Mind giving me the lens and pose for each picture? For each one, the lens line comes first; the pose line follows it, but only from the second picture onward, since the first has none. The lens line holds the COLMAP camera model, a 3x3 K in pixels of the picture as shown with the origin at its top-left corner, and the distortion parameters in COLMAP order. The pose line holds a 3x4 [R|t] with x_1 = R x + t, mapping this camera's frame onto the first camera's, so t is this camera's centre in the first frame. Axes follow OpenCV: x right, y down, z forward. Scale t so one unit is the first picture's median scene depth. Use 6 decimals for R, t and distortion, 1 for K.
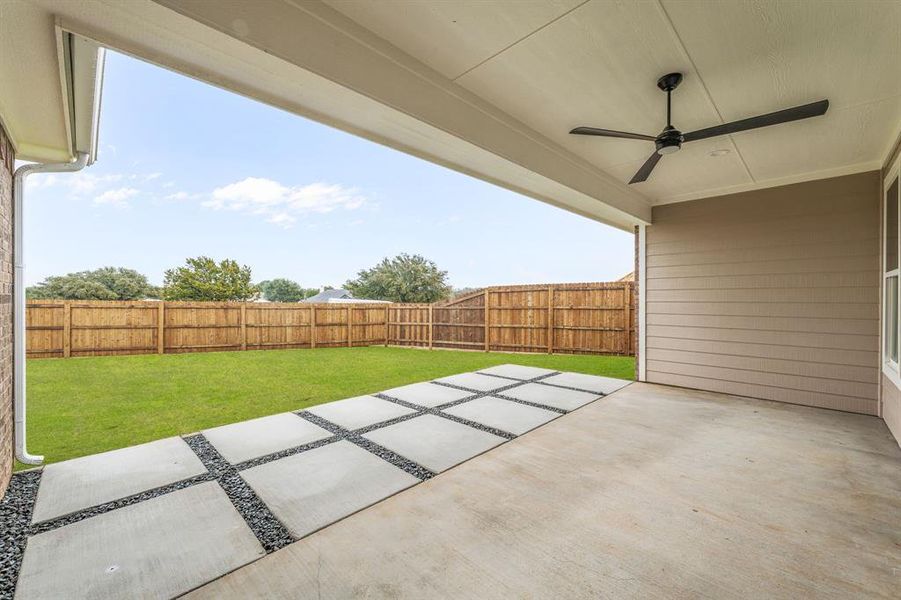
lens RADIAL K [[362.7, 0, 452.5], [0, 362.7, 296.8], [0, 0, 1]] dist [-0.001638, -0.000288]
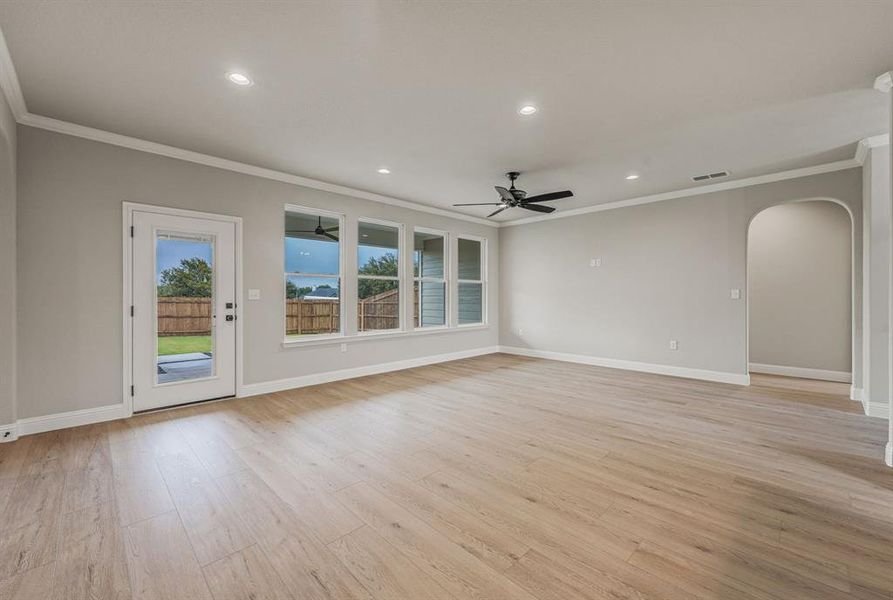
lens RADIAL K [[364.3, 0, 450.5], [0, 364.3, 294.9], [0, 0, 1]] dist [0.001577, -0.000240]
pose [[0.999946, 0.001183, -0.010364, 0.284404], [-0.001207, 0.999997, -0.002304, 0.005005], [0.010361, 0.002317, 0.999944, -0.293727]]
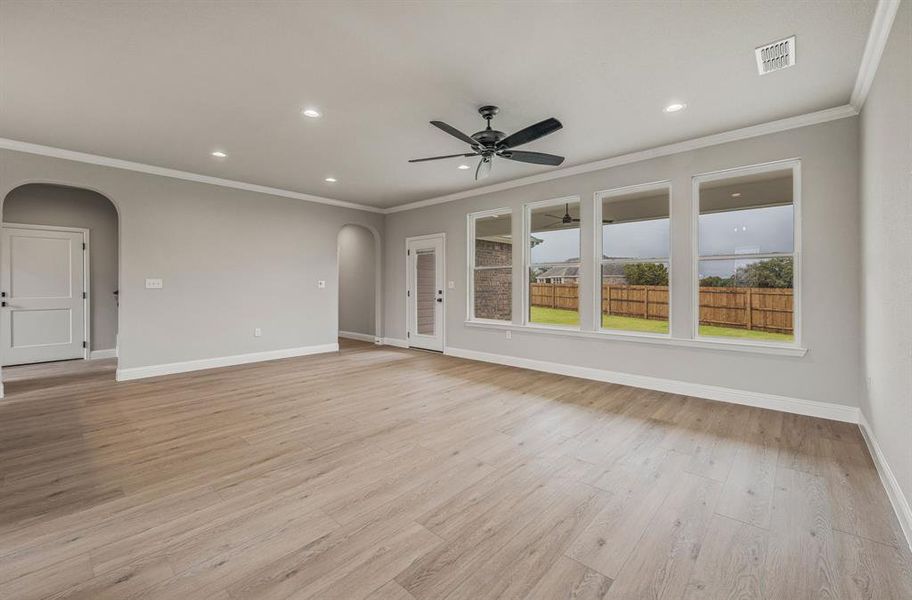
lens RADIAL K [[376.5, 0, 456.0], [0, 376.5, 288.9], [0, 0, 1]] dist [0.000669, 0.000472]
pose [[0.038244, 0.009301, -0.999225, 0.582740], [0.001189, 0.999956, 0.009353, 0.004816], [0.999268, -0.001546, 0.038231, 0.017235]]
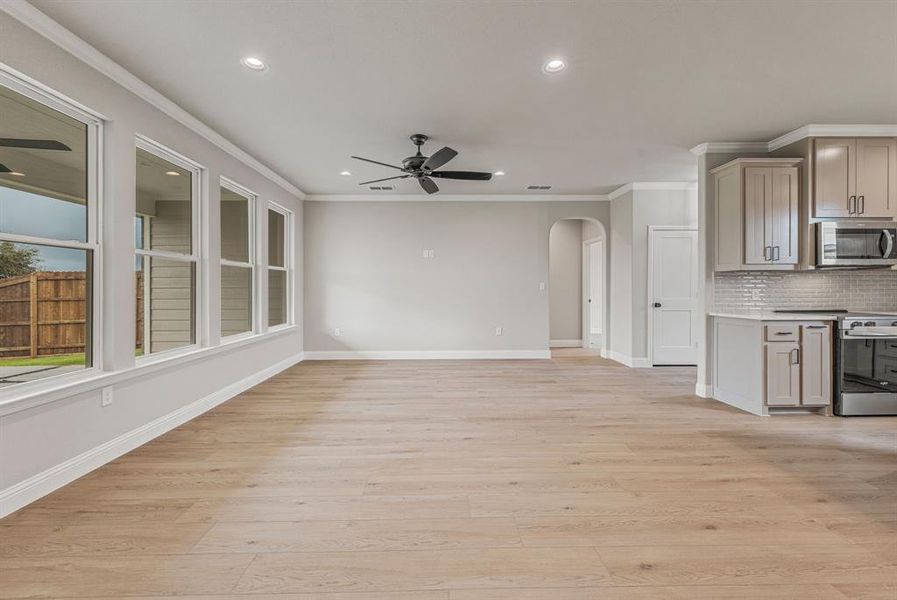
lens RADIAL K [[368.9, 0, 447.5], [0, 368.9, 288.4], [0, 0, 1]] dist [0.000200, -0.000257]
pose [[0.702865, -0.000830, 0.711322, 0.155189], [-0.000275, 0.999999, 0.001439, 0.005093], [-0.711323, -0.001207, 0.702864, -0.163758]]
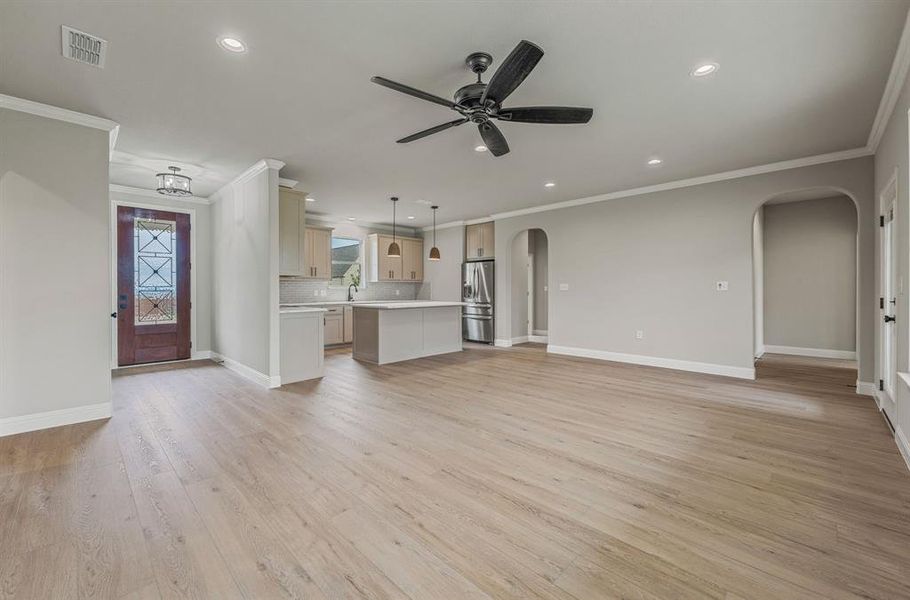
lens RADIAL K [[375.6, 0, 455.0], [0, 375.6, 288.9], [0, 0, 1]] dist [0.000669, 0.000472]
pose [[-0.999995, 0.003252, 0.000551, 0.351246], [0.003252, 0.999993, -0.001715, 0.006070], [-0.000557, -0.001713, -0.999998, 0.235944]]
